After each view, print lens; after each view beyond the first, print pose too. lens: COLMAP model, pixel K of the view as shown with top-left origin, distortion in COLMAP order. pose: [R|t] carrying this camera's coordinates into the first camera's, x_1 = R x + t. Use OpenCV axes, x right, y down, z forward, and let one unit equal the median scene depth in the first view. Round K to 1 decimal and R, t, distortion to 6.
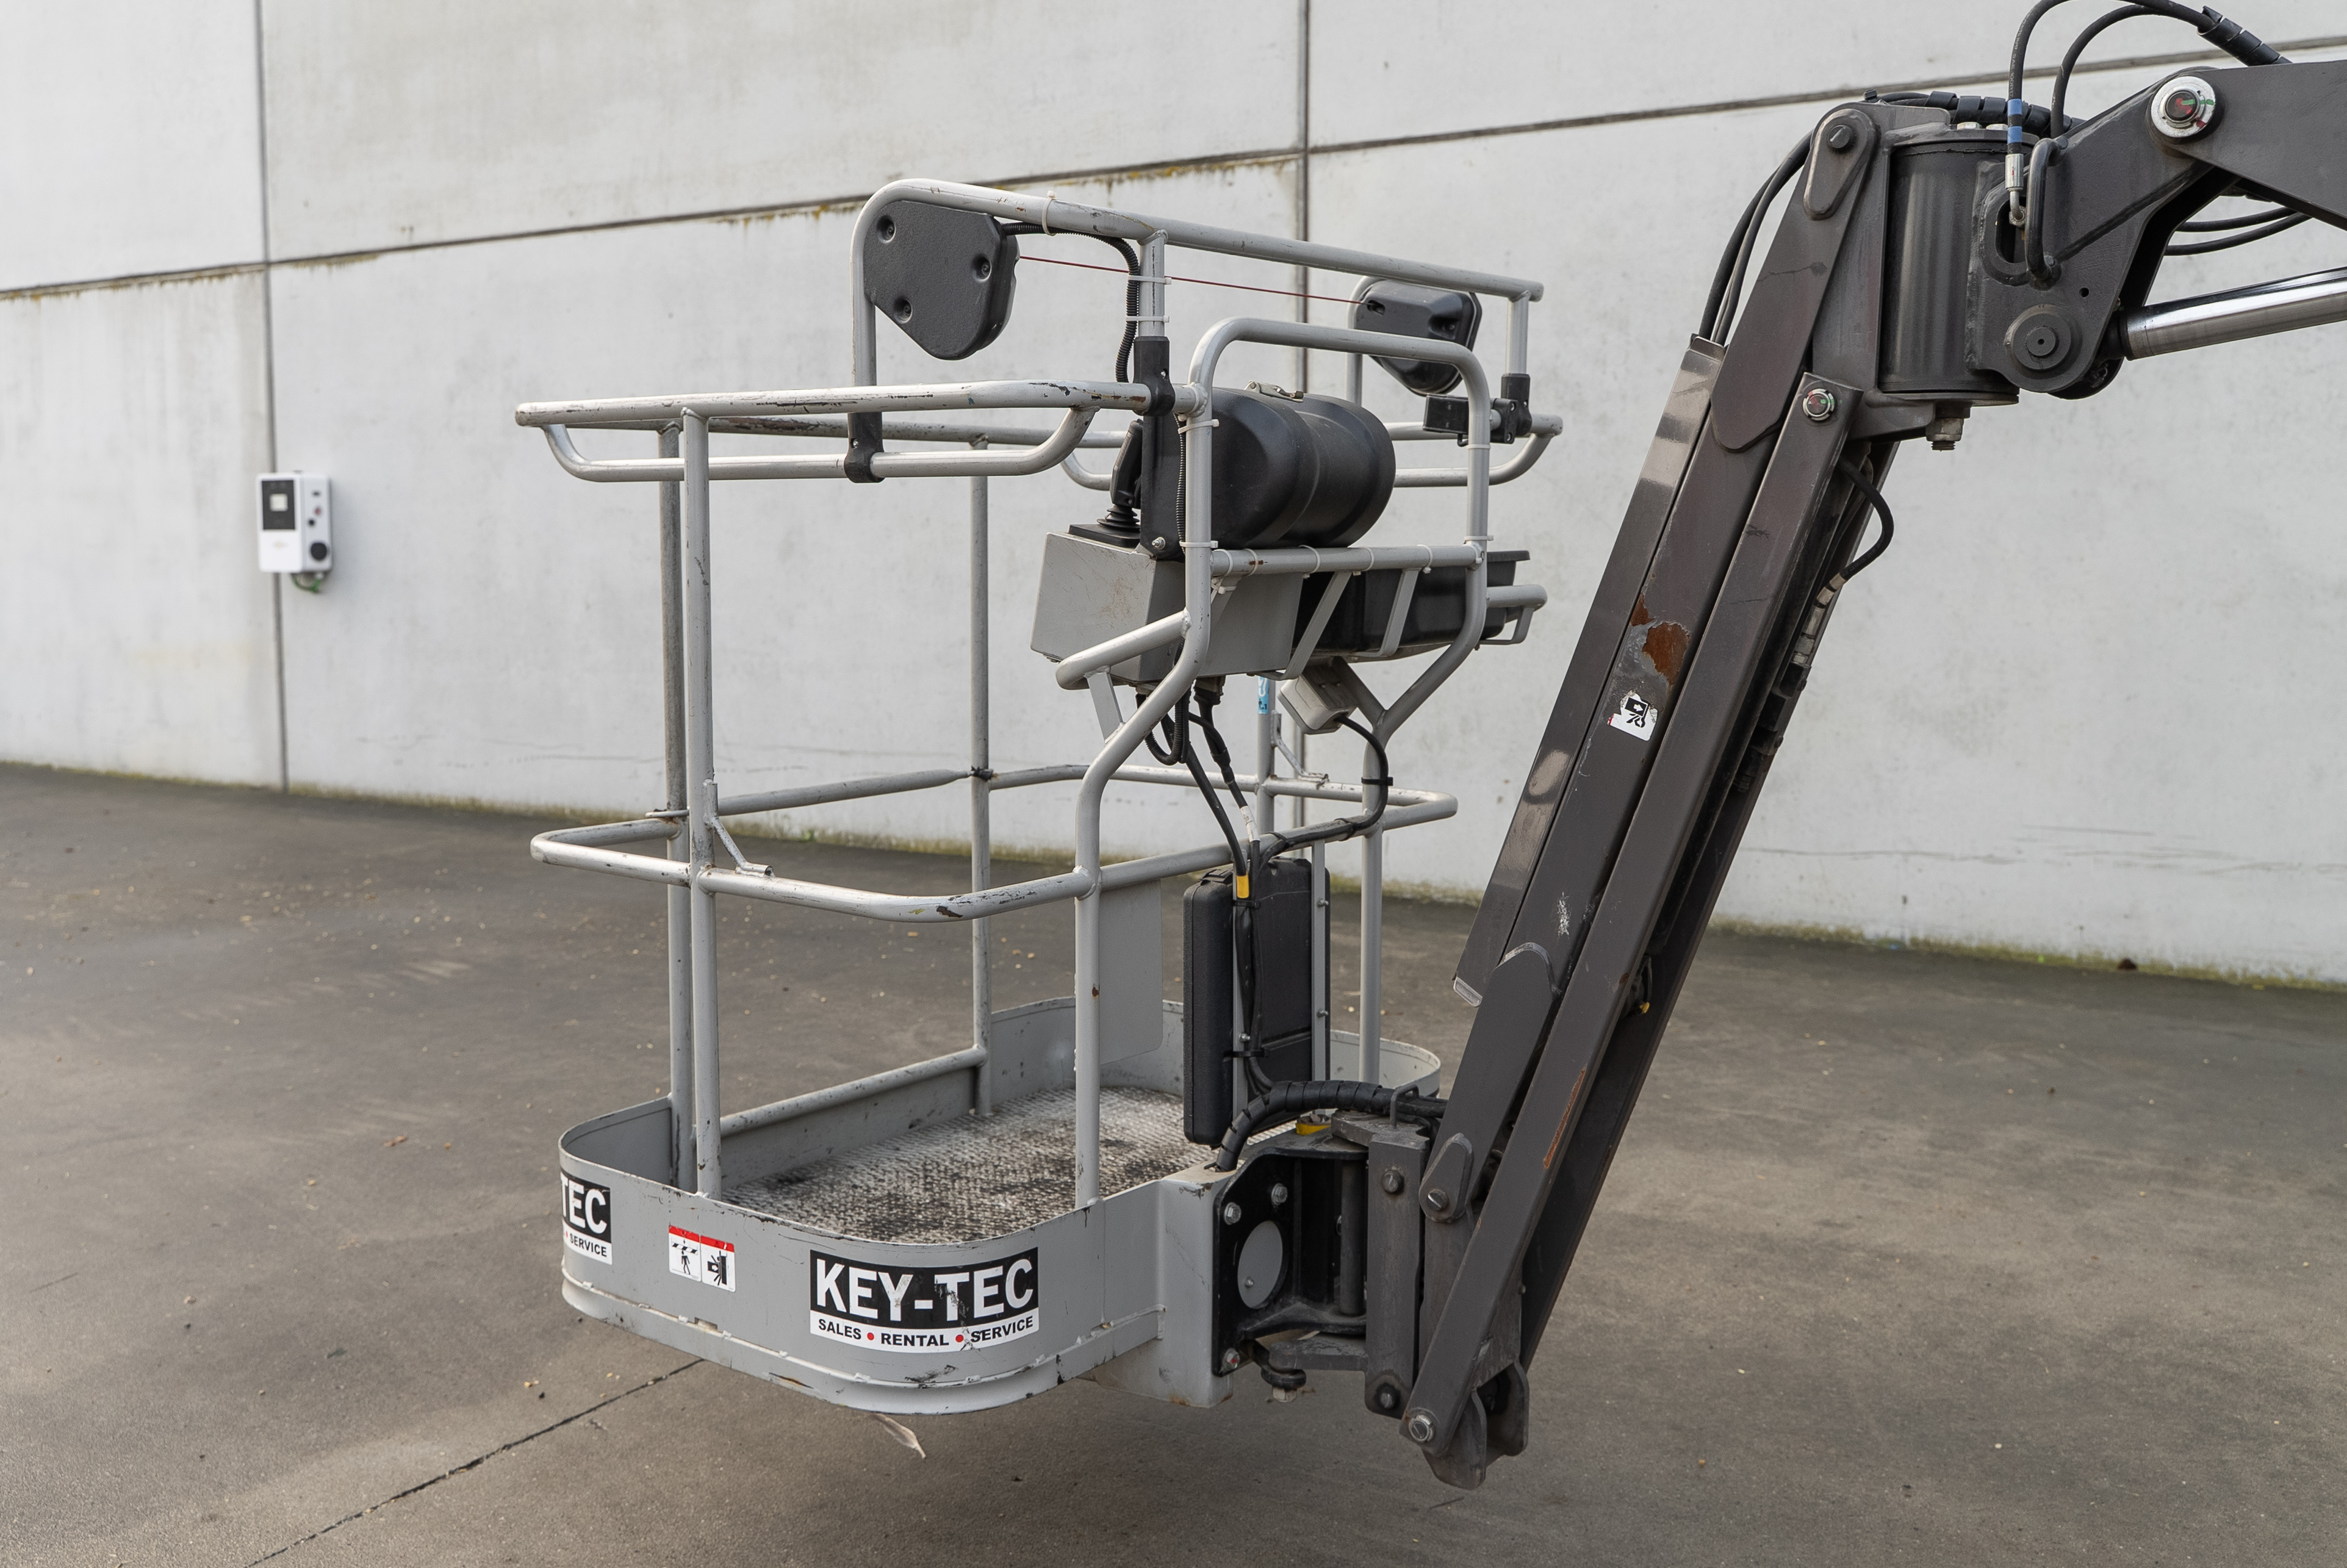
lens RADIAL K [[2202.9, 0, 1131.9], [0, 2202.9, 742.7], [0, 0, 1]] dist [-0.002340, -0.003345]
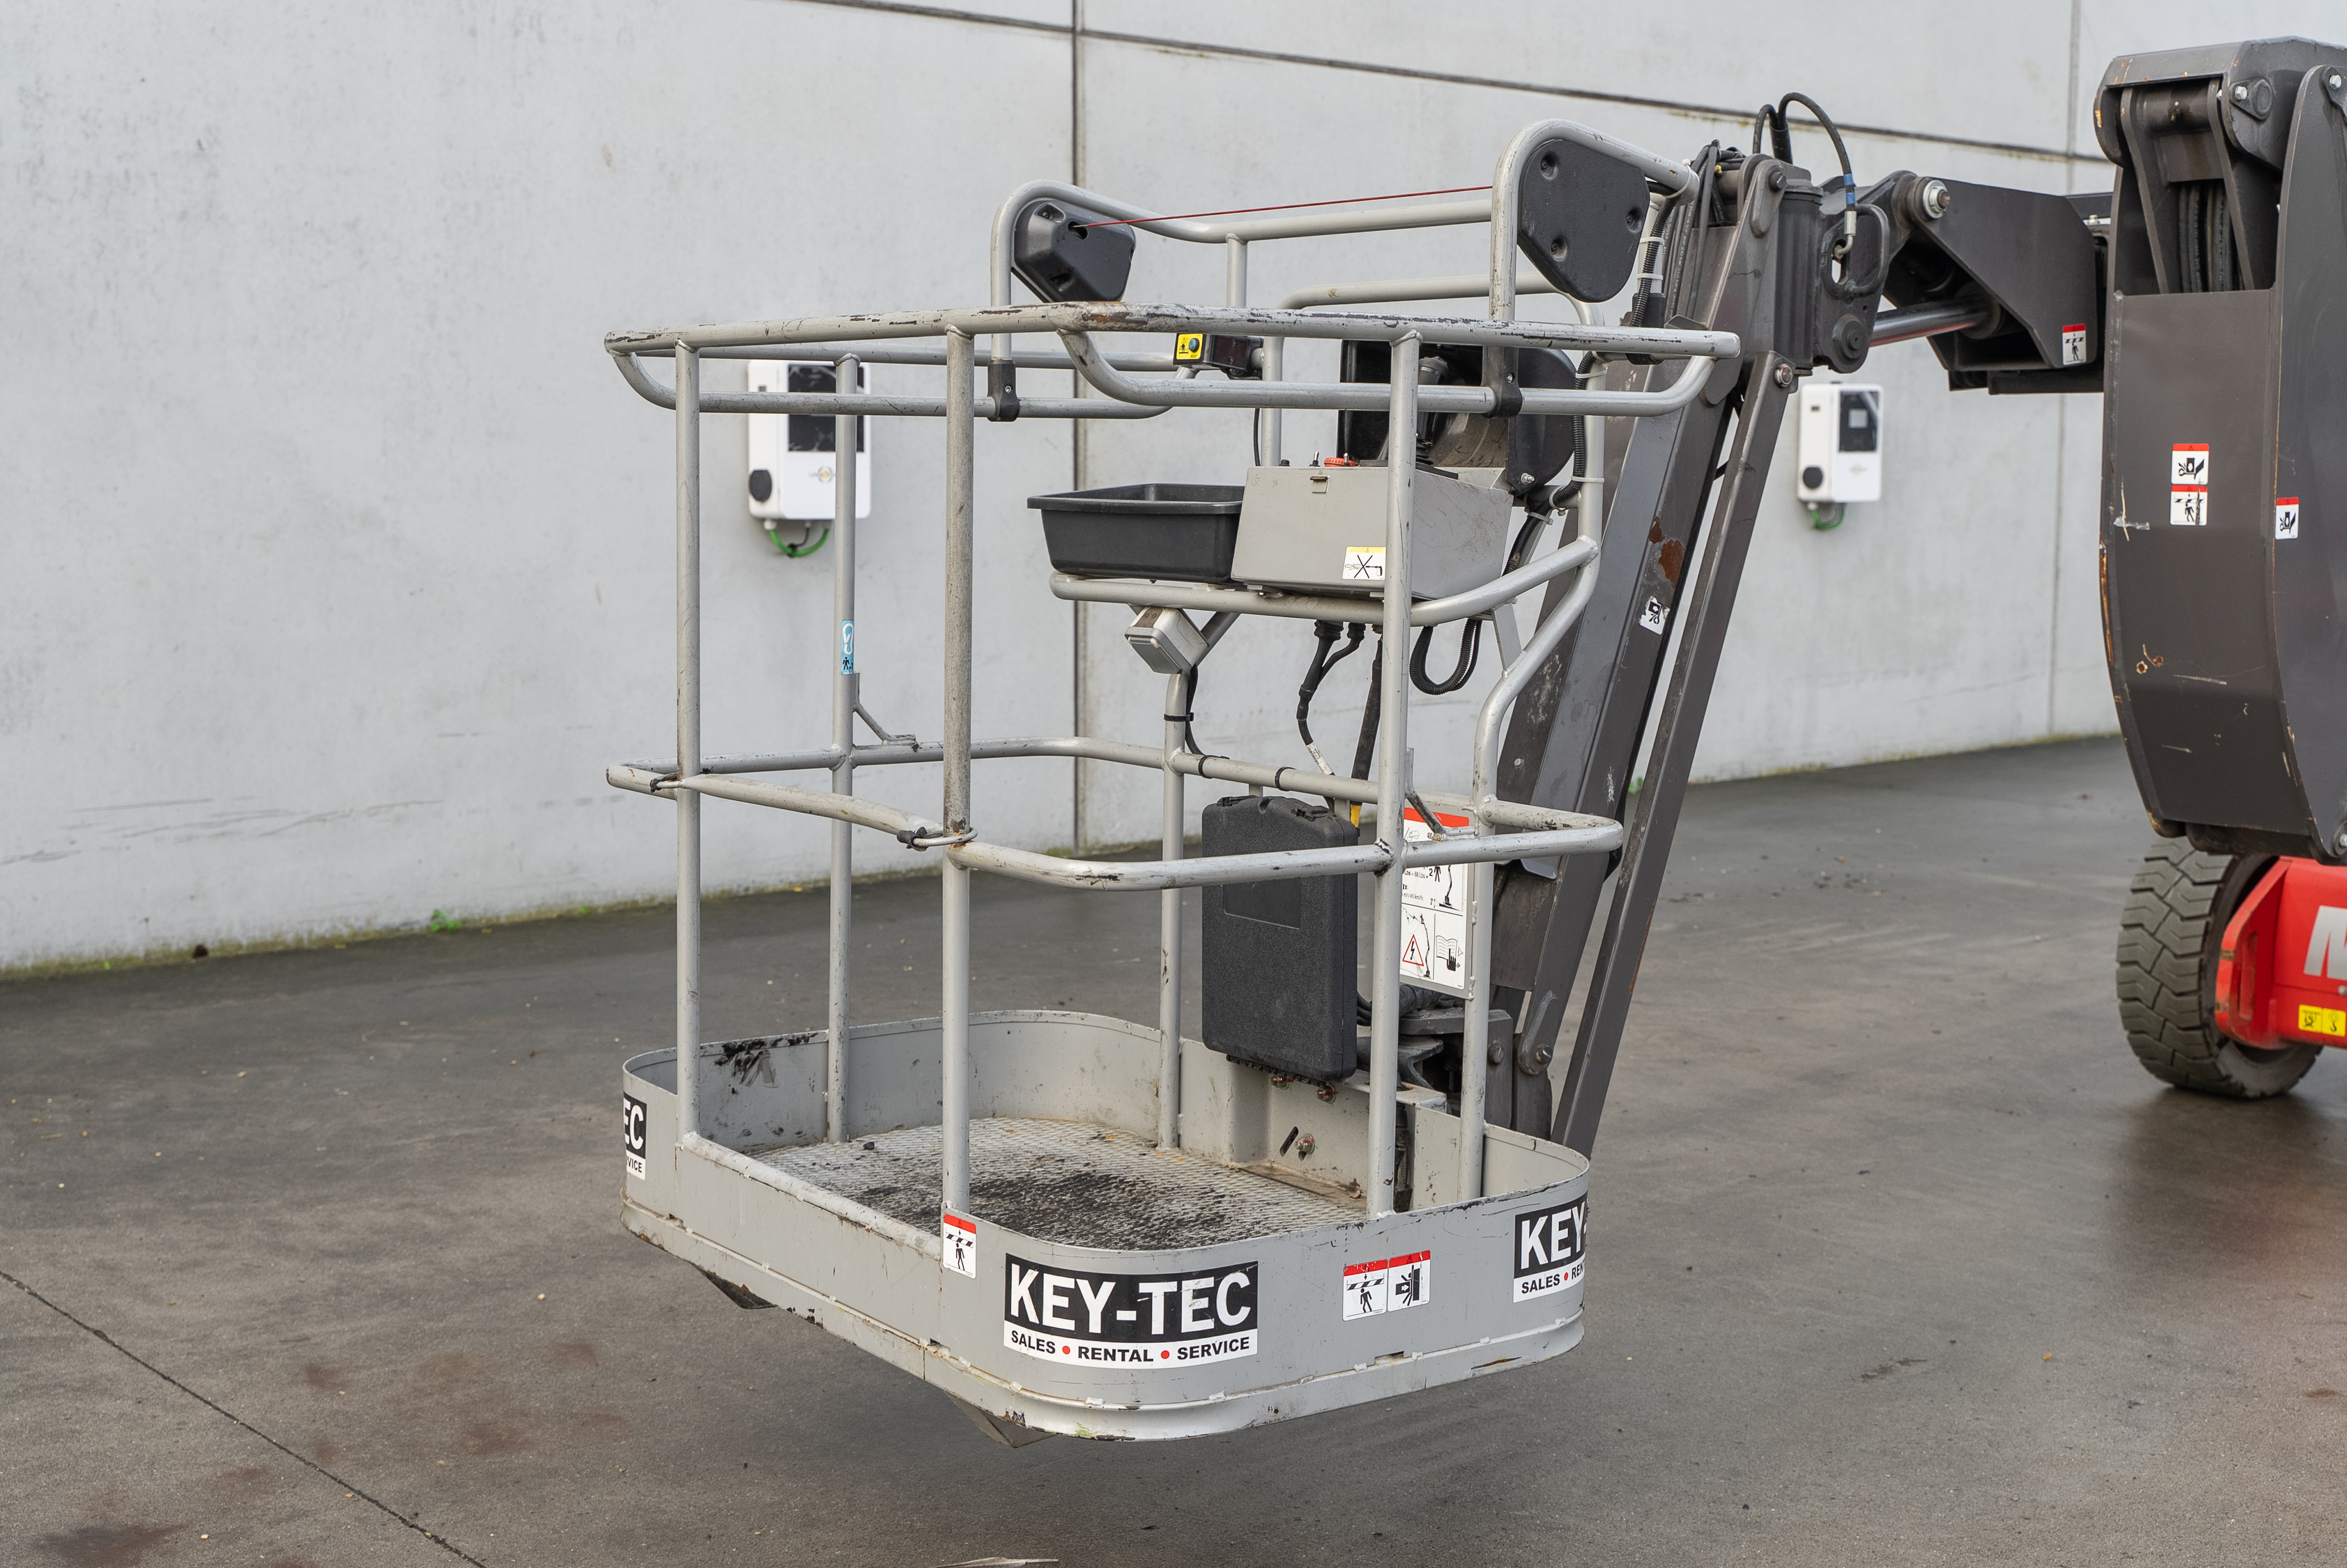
lens RADIAL K [[2872.6, 0, 1173.5], [0, 2872.6, 784.0], [0, 0, 1]] dist [0.001508, -0.009822]
pose [[0.286414, -0.106849, 0.952129, -1.243313], [0.086627, 0.992580, 0.085329, -0.070524], [-0.954182, 0.058040, 0.293545, 0.694657]]
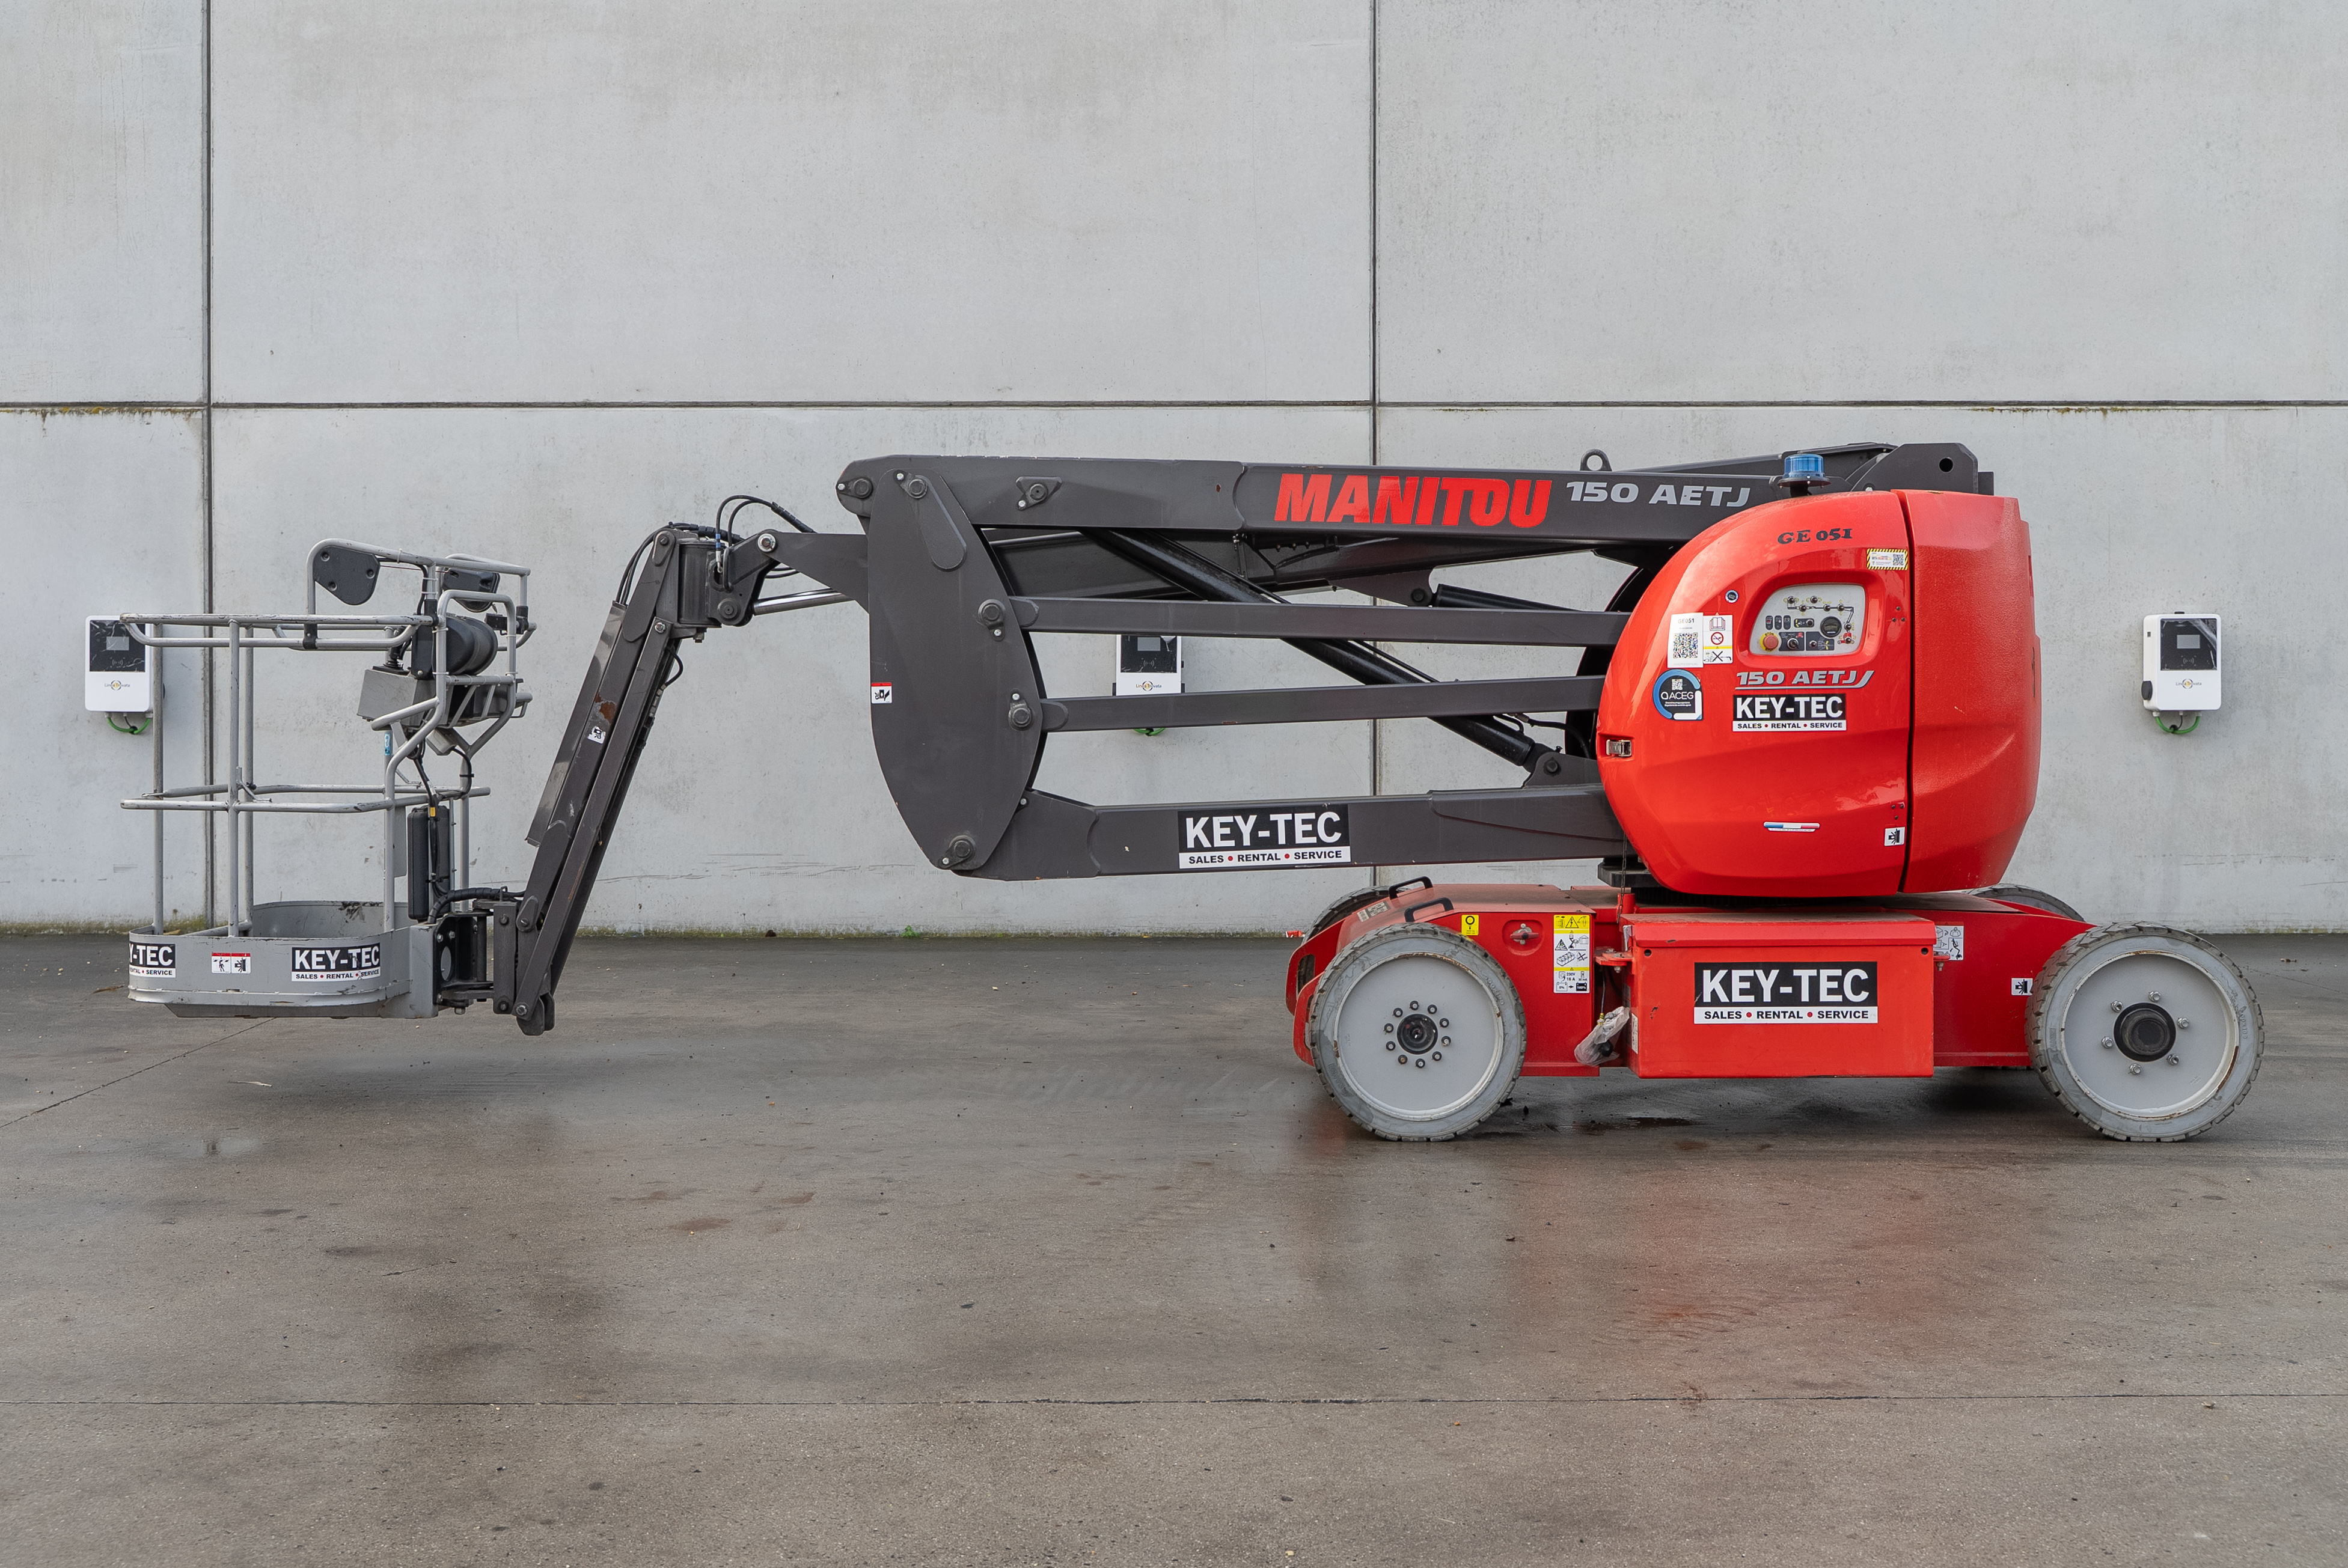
lens RADIAL K [[2495.5, 0, 1160.8], [0, 2495.5, 738.1], [0, 0, 1]] dist [-0.007575, -0.007267]
pose [[0.836524, -0.009694, 0.547844, -0.806799], [0.050441, 0.996960, -0.059379, 0.191803], [-0.545603, 0.077306, 0.834470, -1.808210]]
